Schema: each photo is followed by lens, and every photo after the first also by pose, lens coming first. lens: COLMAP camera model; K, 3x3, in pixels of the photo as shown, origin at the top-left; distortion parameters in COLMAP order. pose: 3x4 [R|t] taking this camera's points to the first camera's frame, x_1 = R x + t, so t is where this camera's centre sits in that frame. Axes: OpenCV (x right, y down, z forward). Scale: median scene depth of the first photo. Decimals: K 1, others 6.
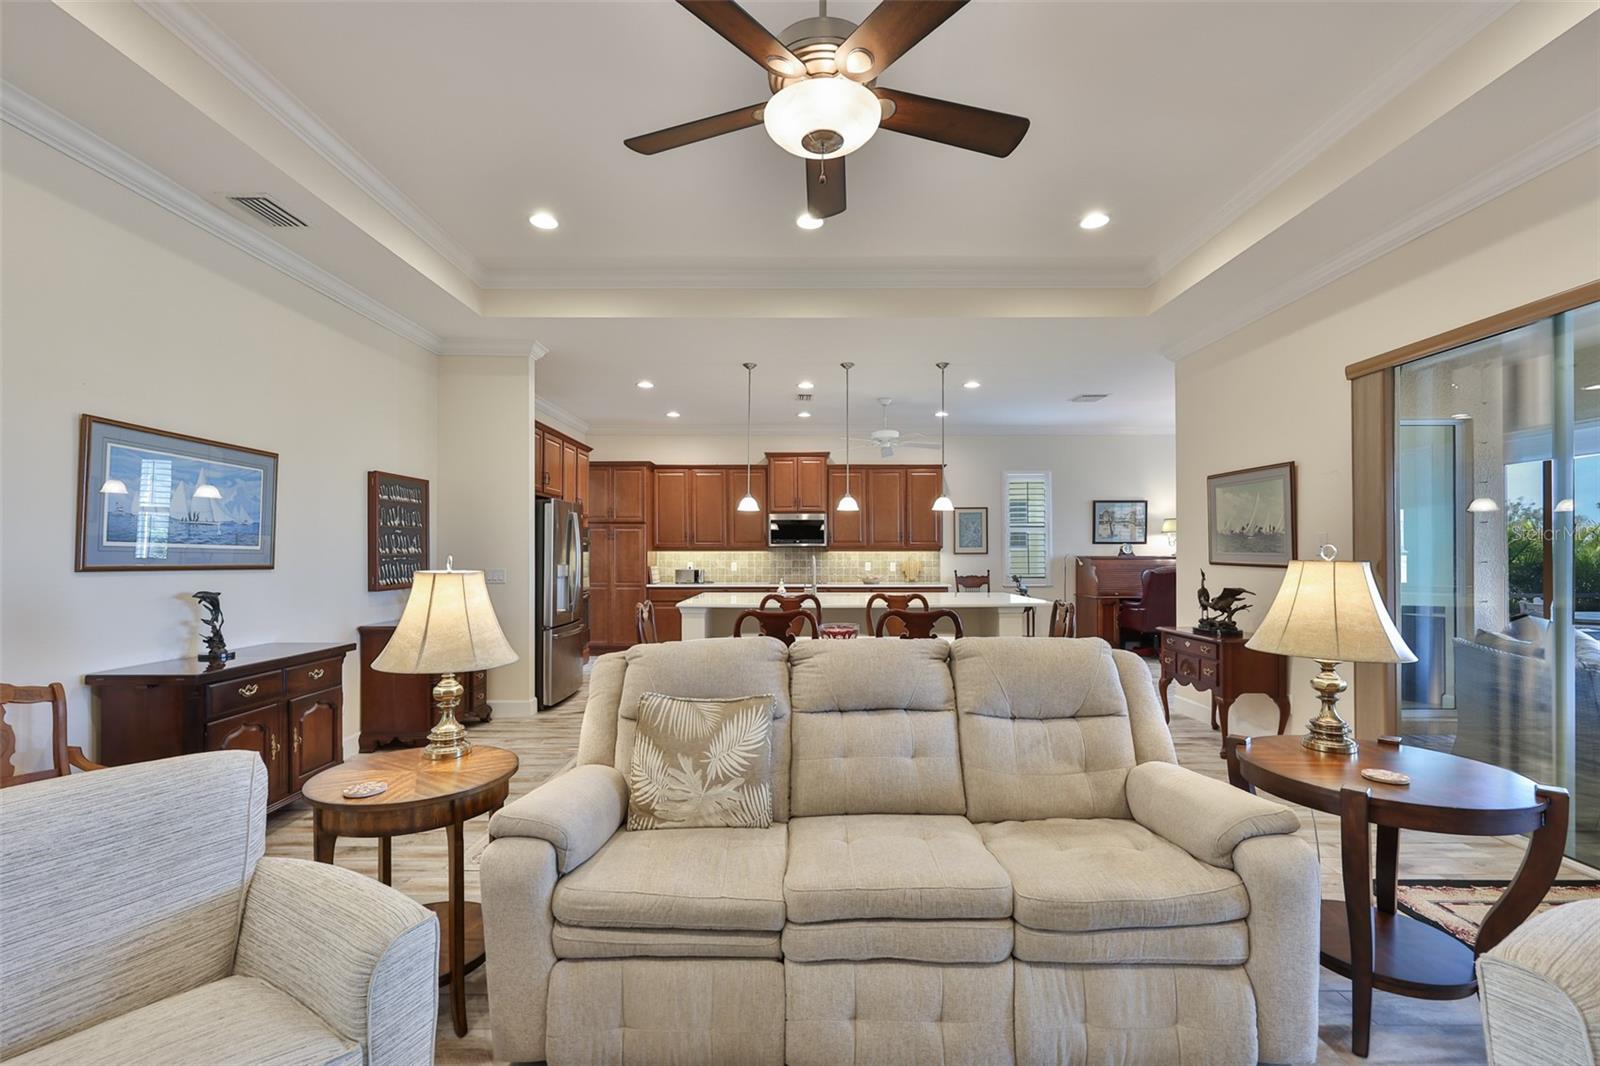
lens RADIAL K [[679.4, 0, 800.0], [0, 679.4, 555.2], [0, 0, 1]] dist [-0.003255, -0.000017]
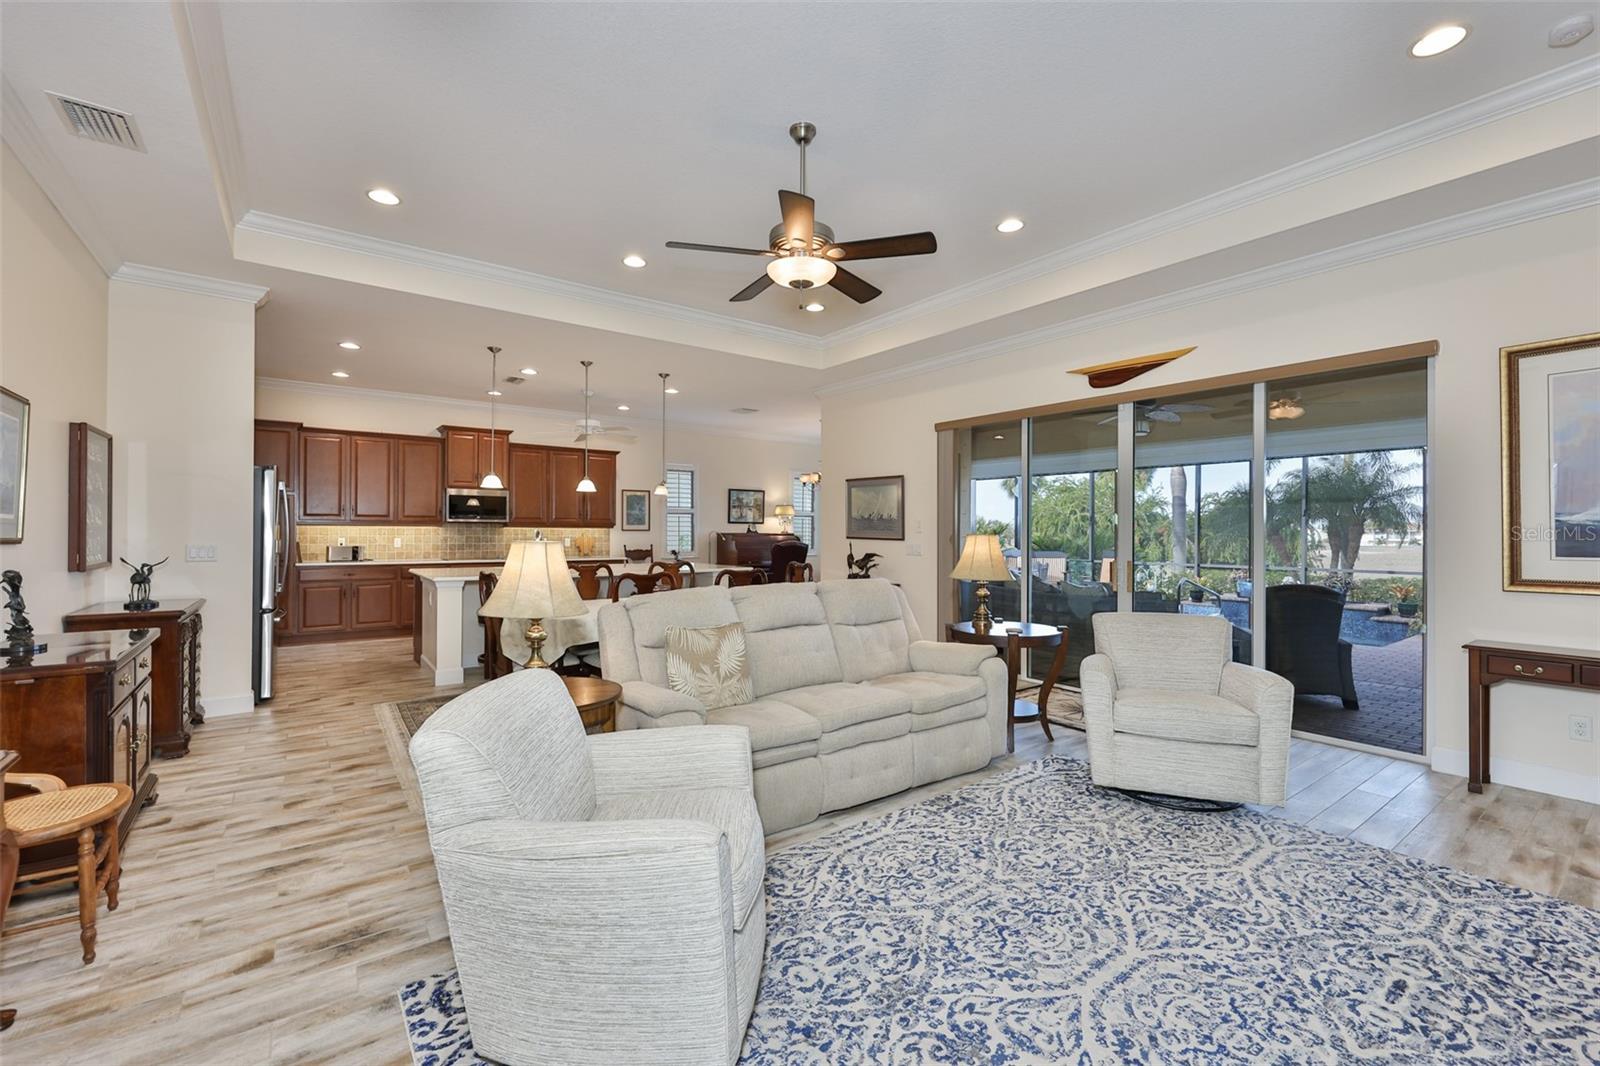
lens RADIAL K [[681.6, 0, 791.8], [0, 681.6, 531.3], [0, 0, 1]] dist [0.002499, 0.000664]
pose [[0.802721, 0.005359, 0.596331, -0.298807], [-0.004340, 0.999986, -0.003144, 0.002294], [-0.596339, -0.000064, 0.802732, -0.104841]]
